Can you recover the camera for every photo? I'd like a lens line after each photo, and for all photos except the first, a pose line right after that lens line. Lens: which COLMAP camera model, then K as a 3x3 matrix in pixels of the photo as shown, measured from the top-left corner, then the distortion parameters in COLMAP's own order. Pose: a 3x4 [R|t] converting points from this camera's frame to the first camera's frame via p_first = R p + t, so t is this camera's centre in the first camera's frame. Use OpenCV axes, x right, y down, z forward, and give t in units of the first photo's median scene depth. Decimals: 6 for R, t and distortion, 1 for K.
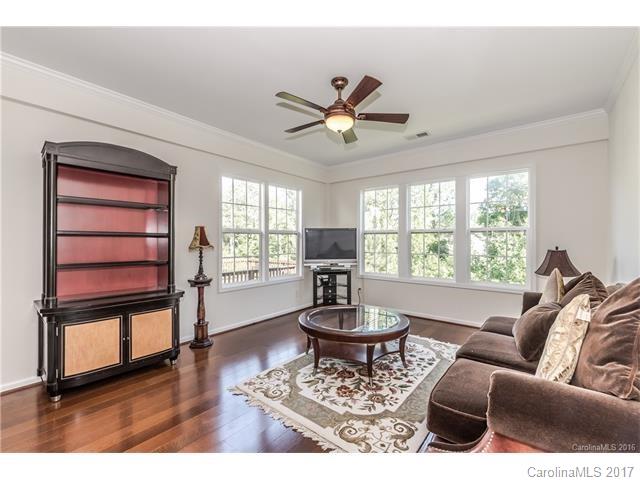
lens RADIAL K [[279.0, 0, 319.6], [0, 279.0, 239.9], [0, 0, 1]] dist [0.000035, -0.000061]
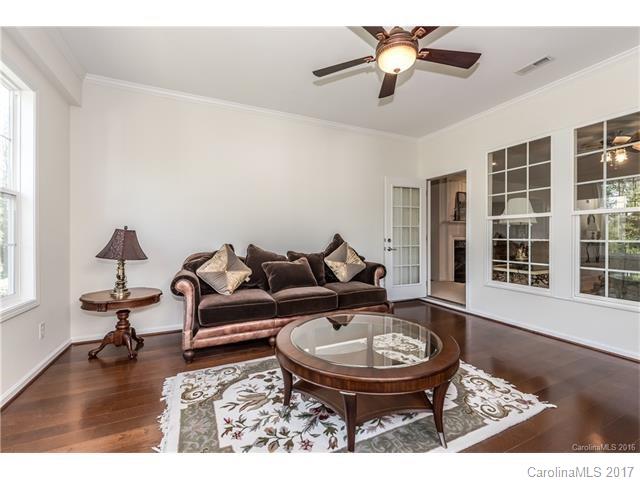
lens RADIAL K [[279.0, 0, 322.4], [0, 279.0, 237.4], [0, 0, 1]] dist [0.000035, -0.000061]
pose [[-0.906667, -0.003705, 0.421830, -0.068137], [-0.003194, 0.999993, 0.001917, 0.066690], [-0.421834, 0.000390, -0.906673, 1.824912]]
